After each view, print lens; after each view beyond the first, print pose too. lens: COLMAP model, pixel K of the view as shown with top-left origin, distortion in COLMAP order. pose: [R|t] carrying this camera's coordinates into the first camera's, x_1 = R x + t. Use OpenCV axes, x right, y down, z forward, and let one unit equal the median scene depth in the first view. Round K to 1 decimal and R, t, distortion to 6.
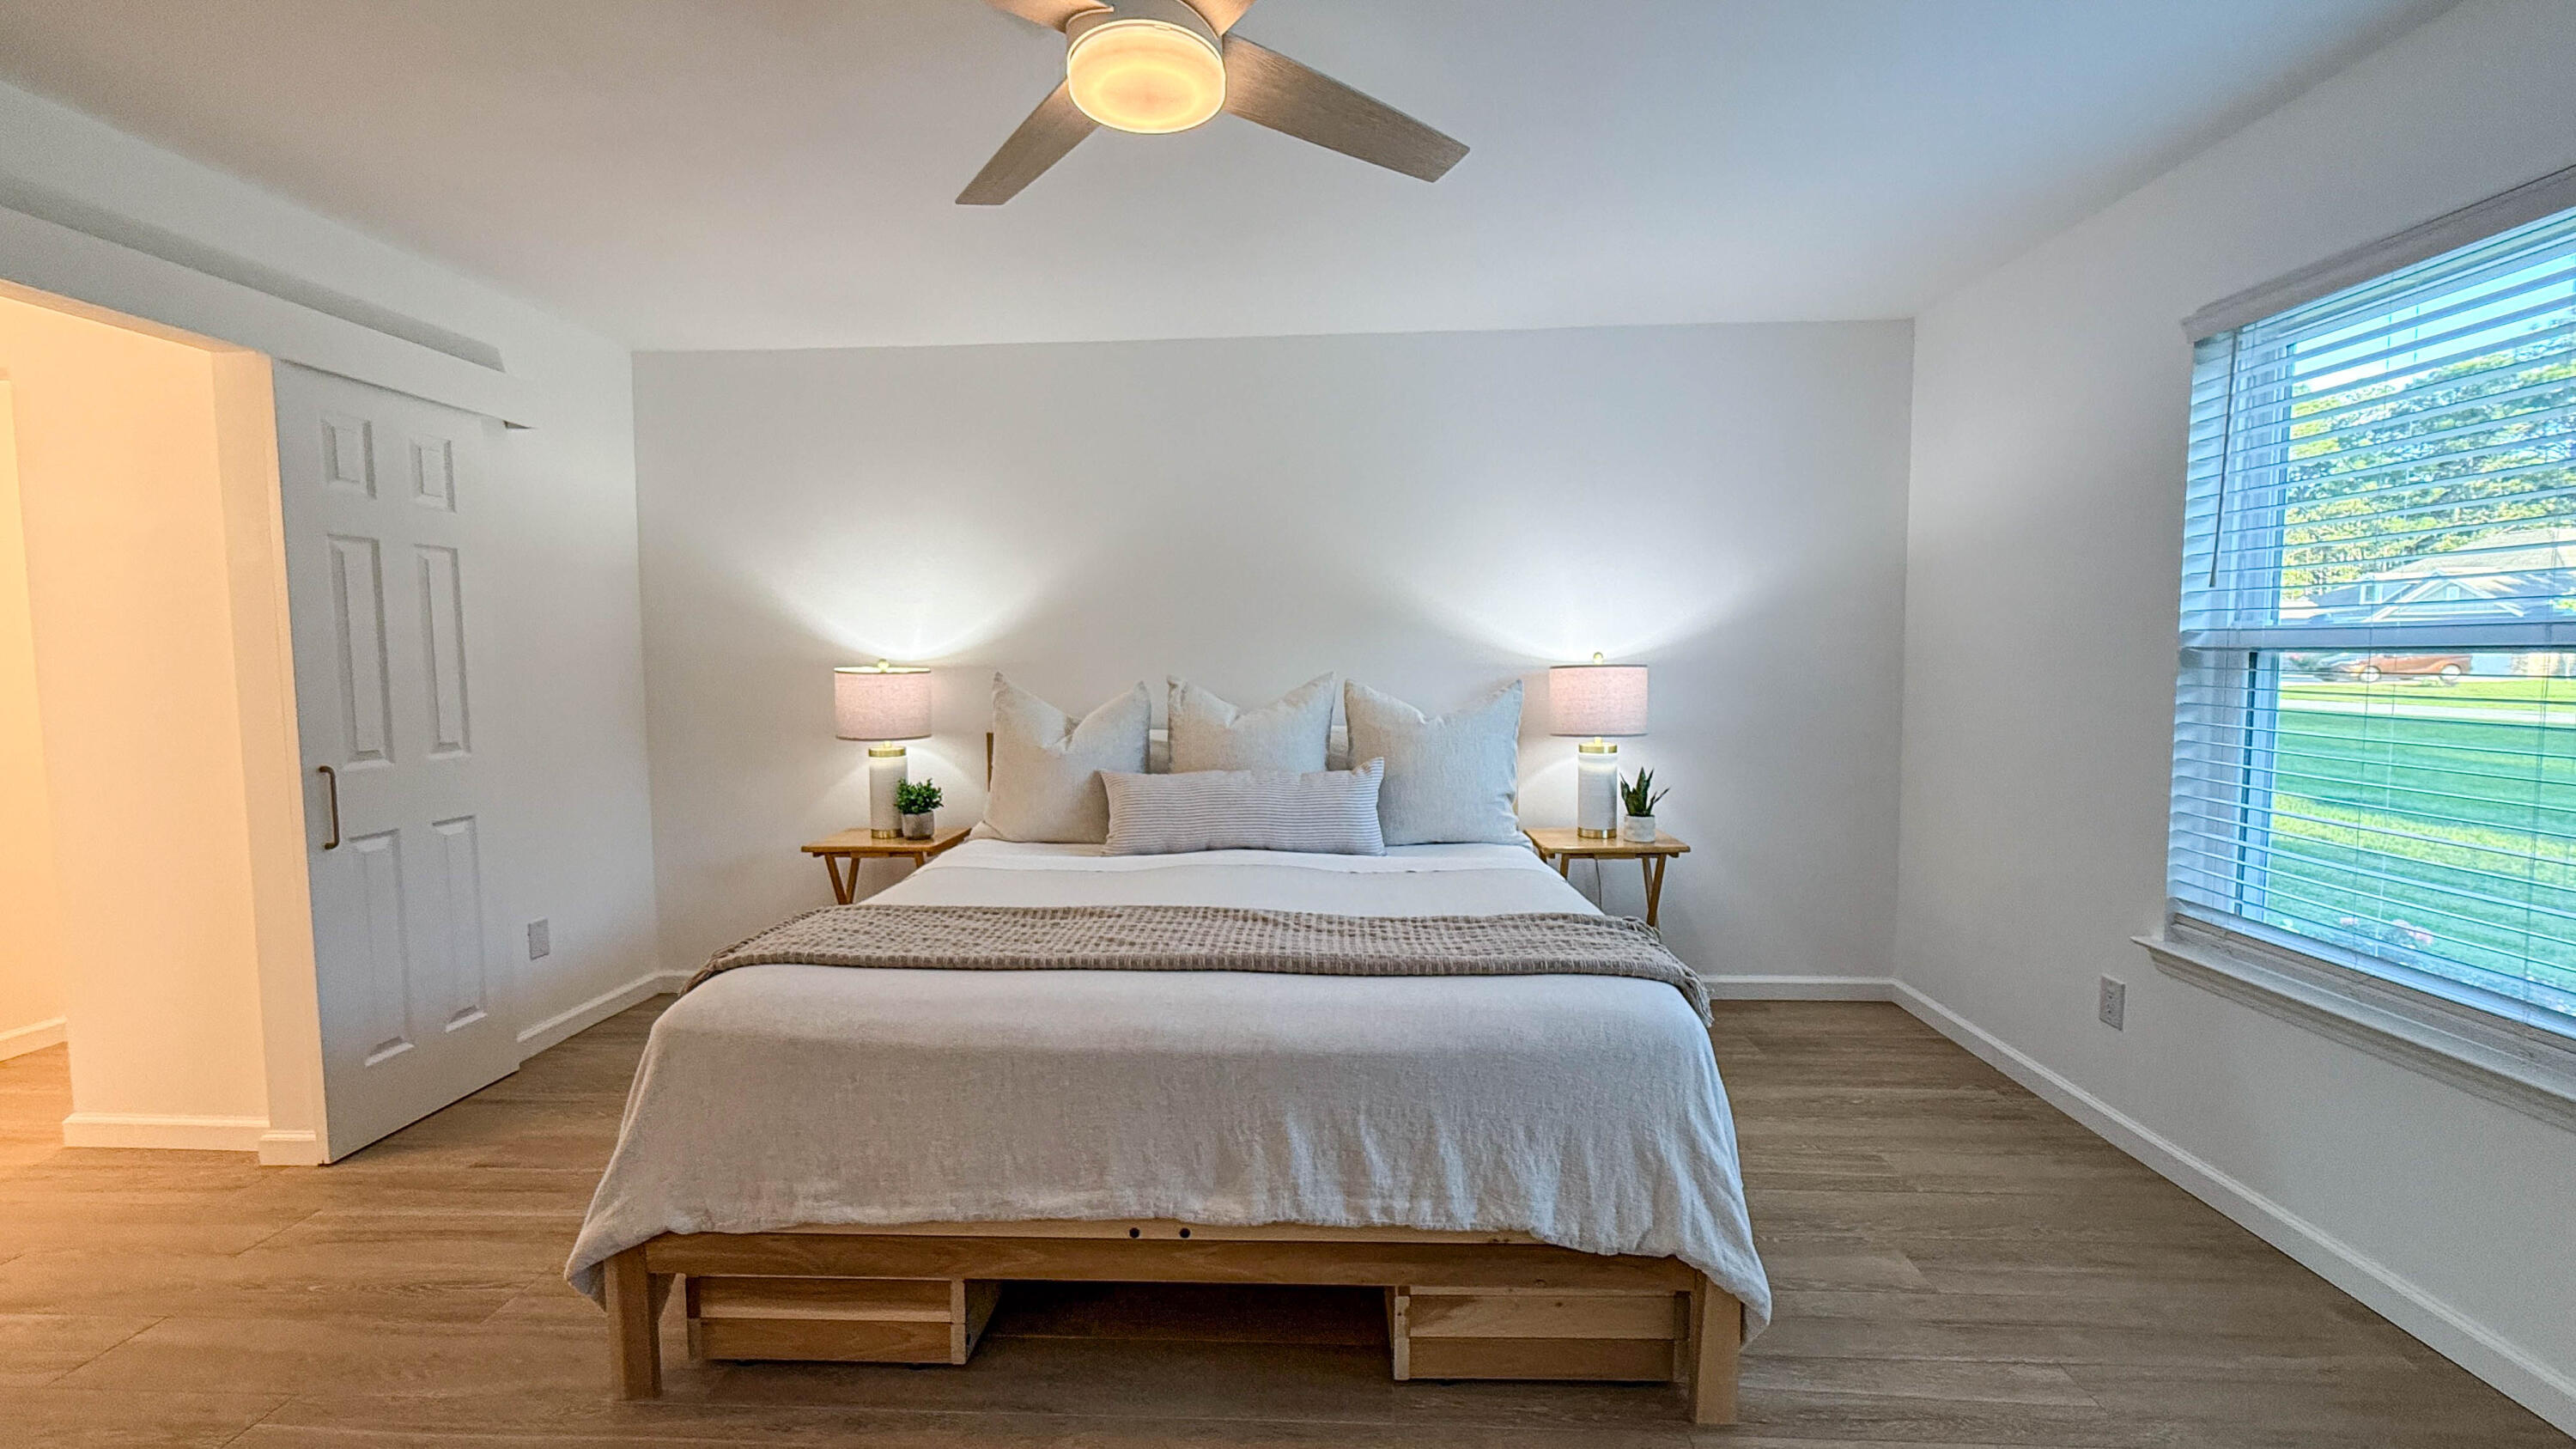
lens RADIAL K [[1029.6, 0, 1294.7], [0, 1029.6, 724.8], [0, 0, 1]] dist [-0.000161, -0.000115]
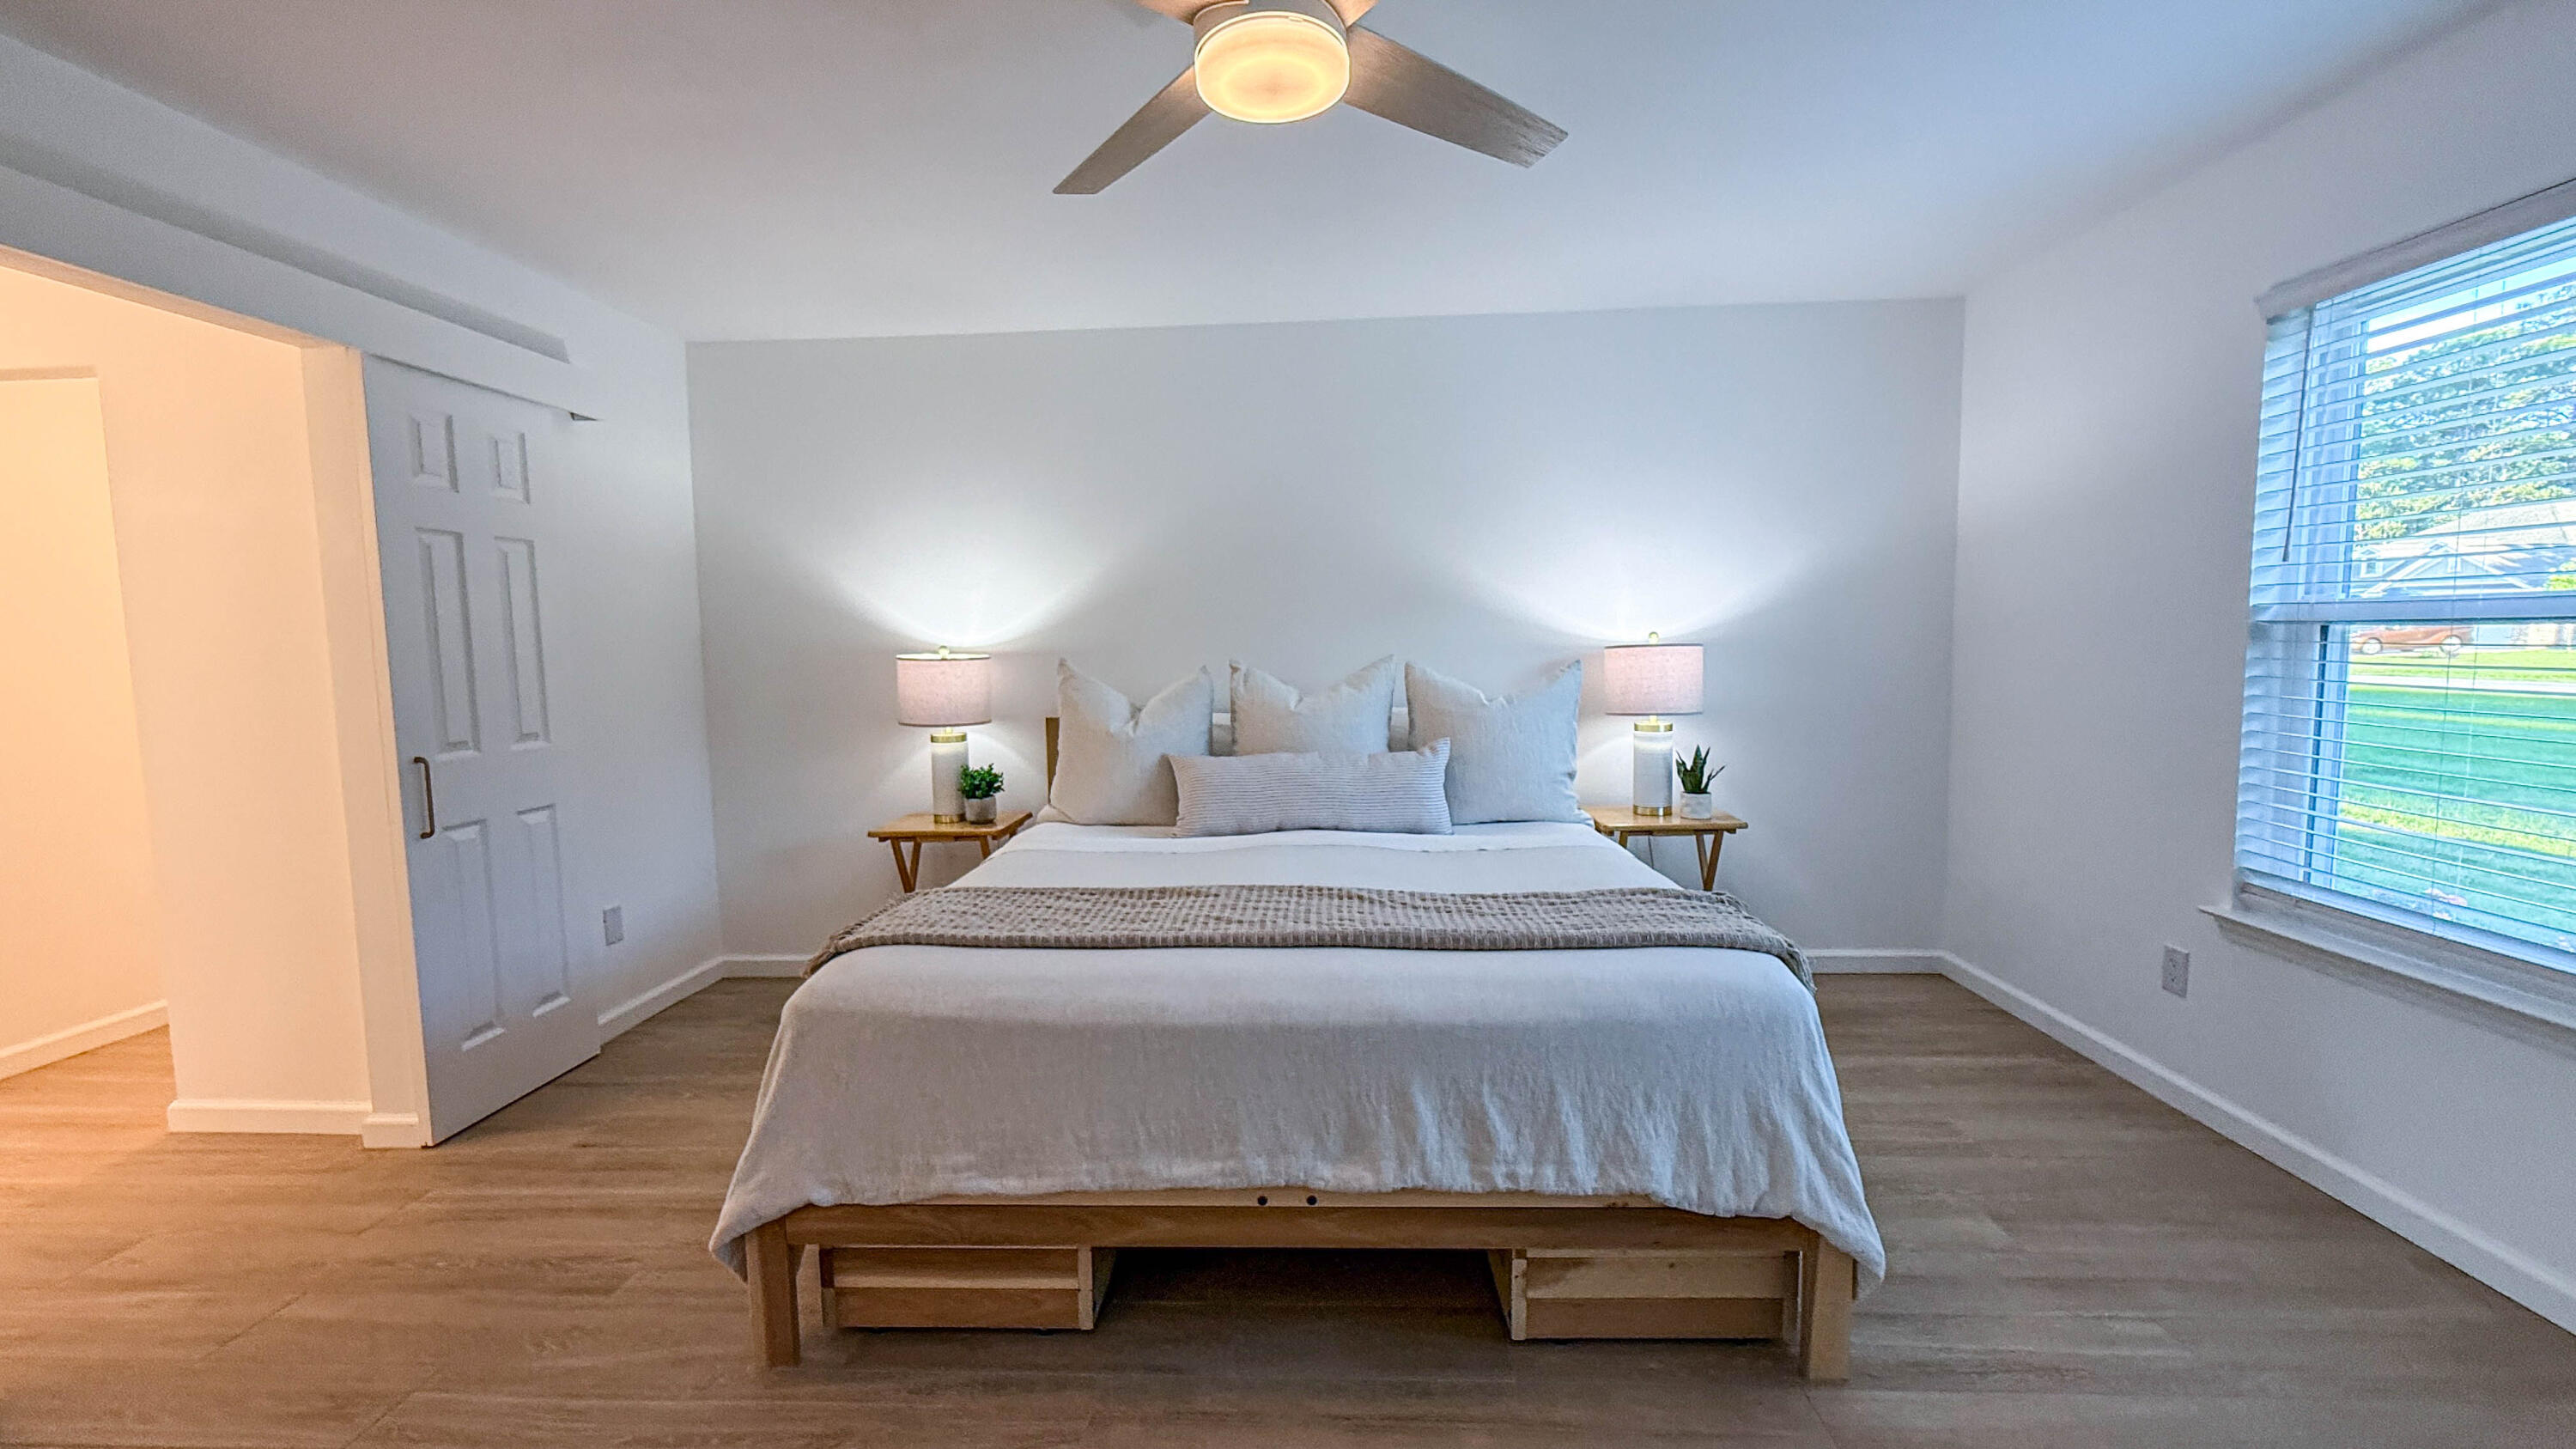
lens RADIAL K [[1028.2, 0, 1294.8], [0, 1028.2, 724.2], [0, 0, 1]] dist [-0.000548, 0.000053]
pose [[0.999949, -0.010128, 0.000512, -0.084478], [0.010118, 0.999819, 0.016132, 0.000461], [-0.000675, -0.016126, 0.999870, -0.014682]]
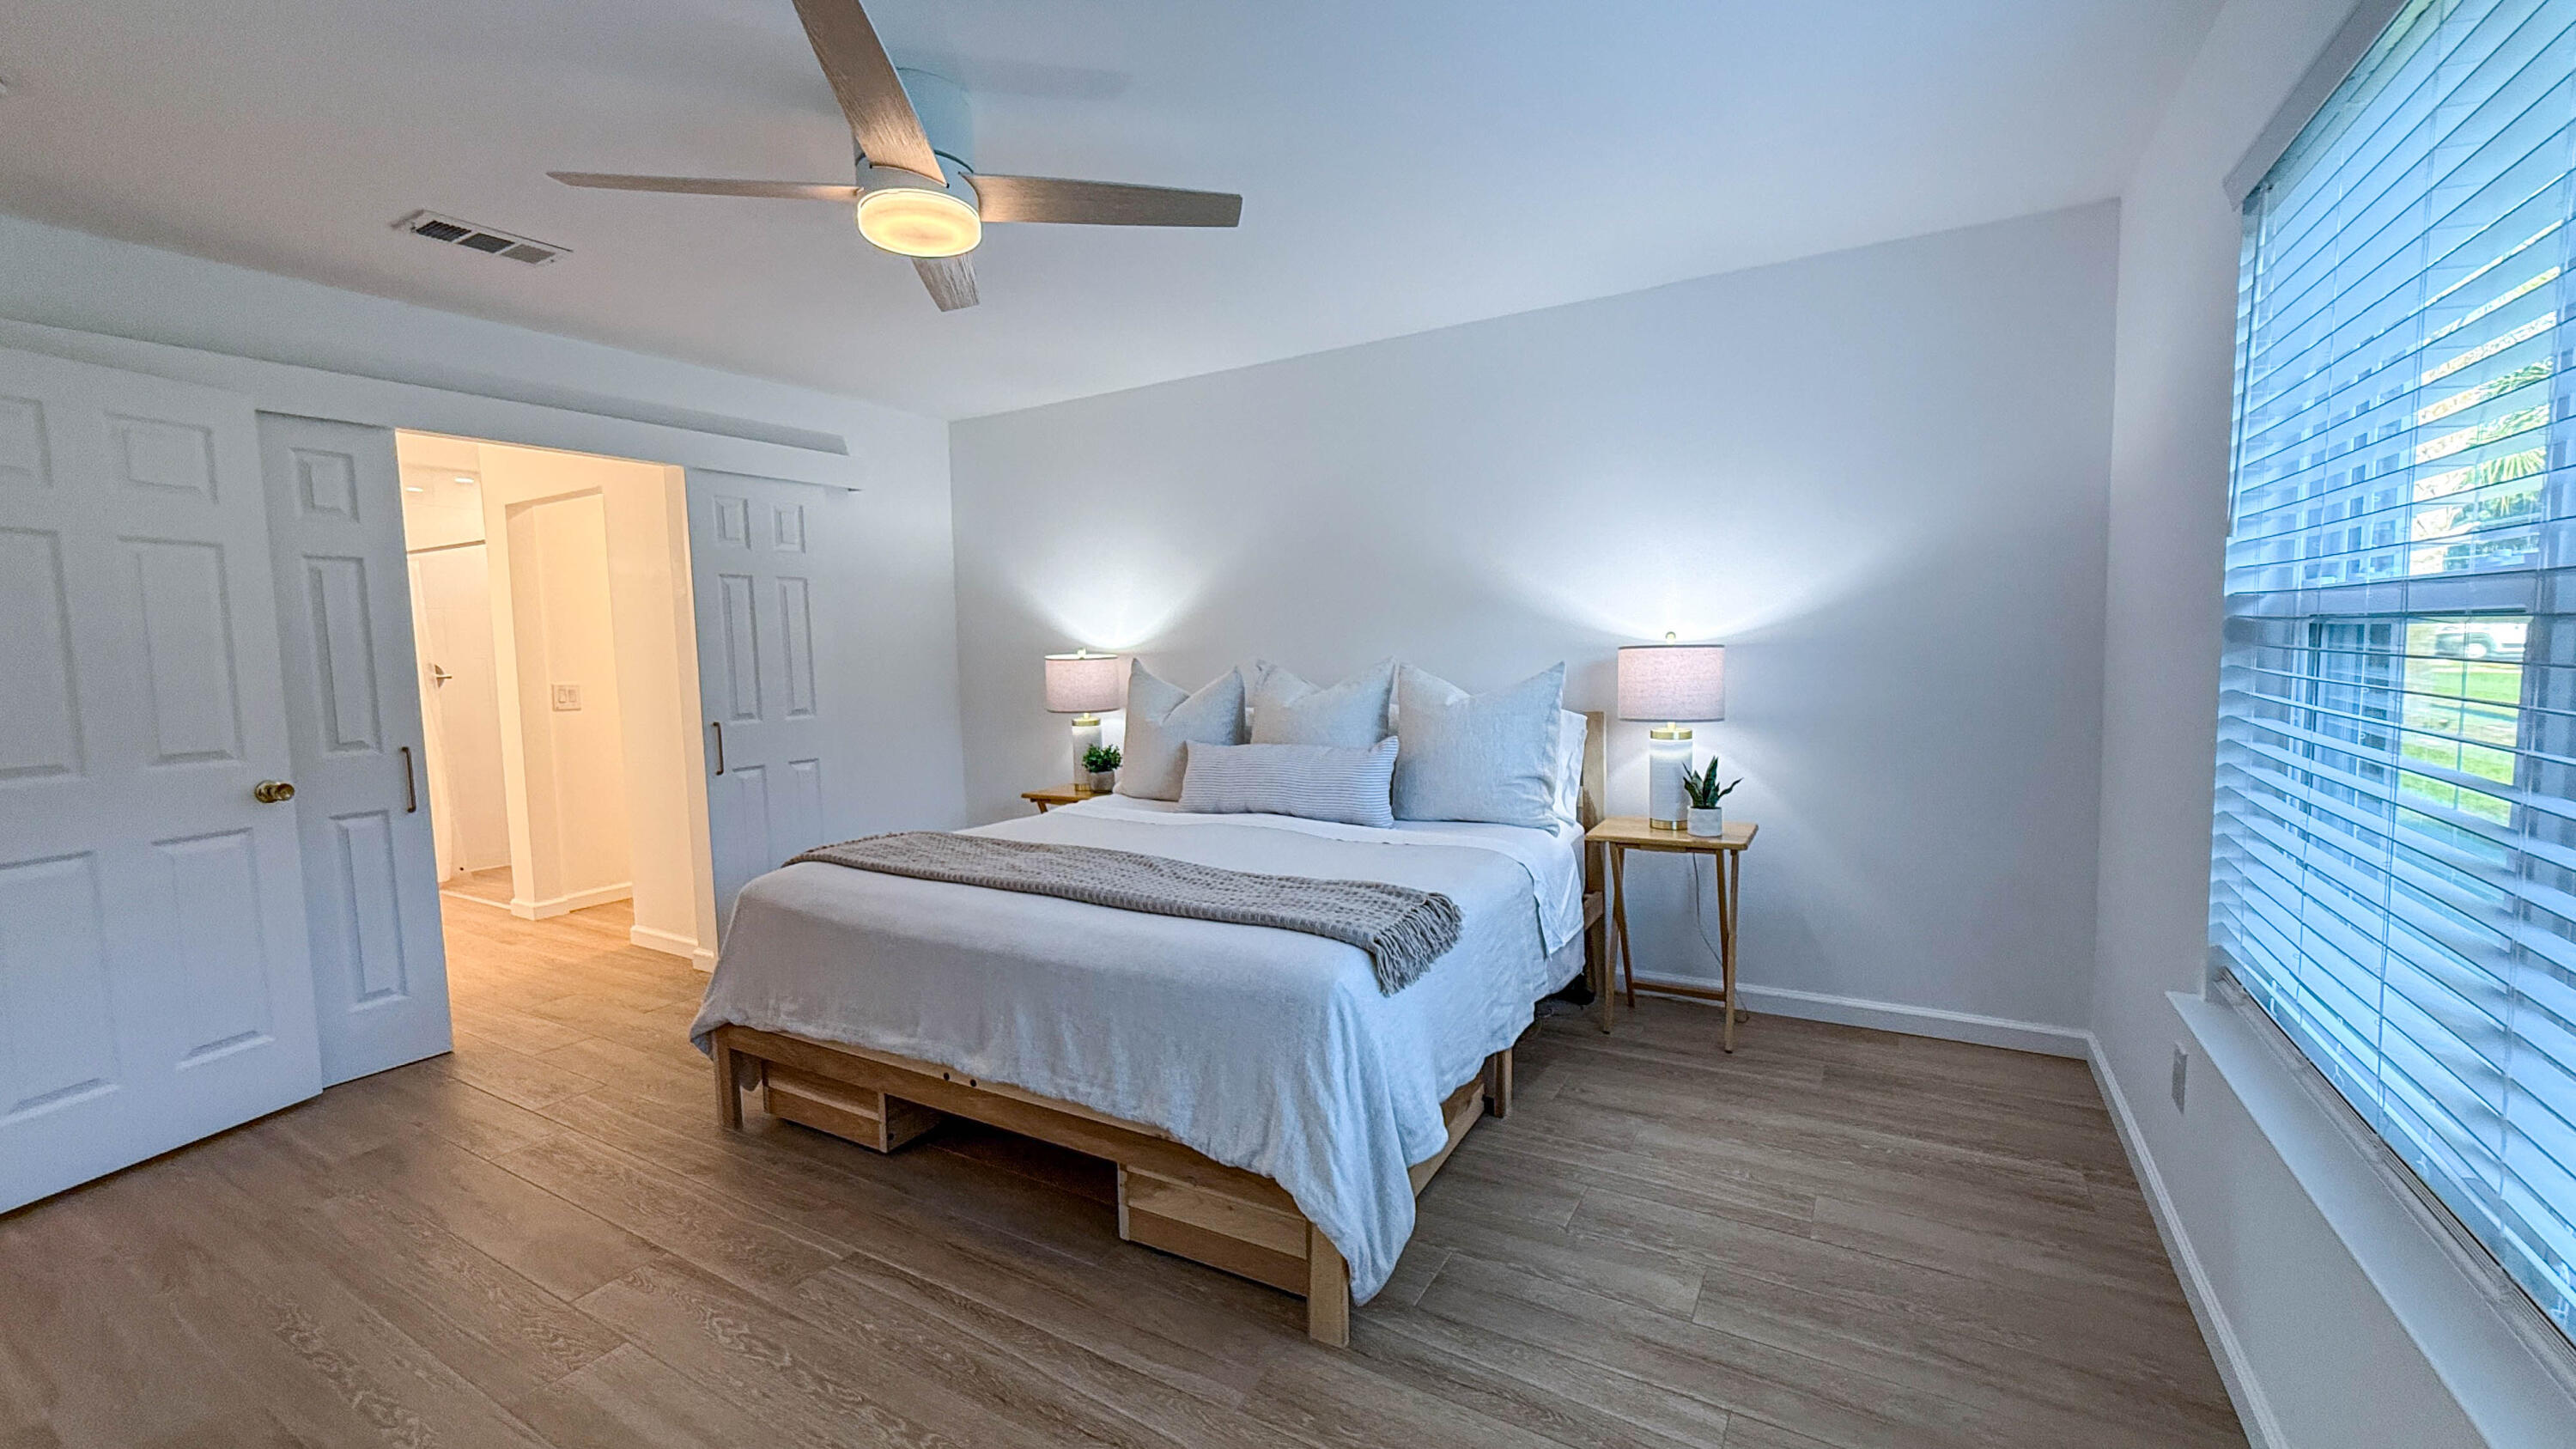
lens RADIAL K [[1028.2, 0, 1294.8], [0, 1028.2, 724.2], [0, 0, 1]] dist [-0.000548, 0.000053]
pose [[0.886070, 0.022032, -0.463028, 0.614923], [-0.013113, 0.999661, 0.022473, -0.004226], [0.463366, -0.013841, 0.886059, 0.014790]]
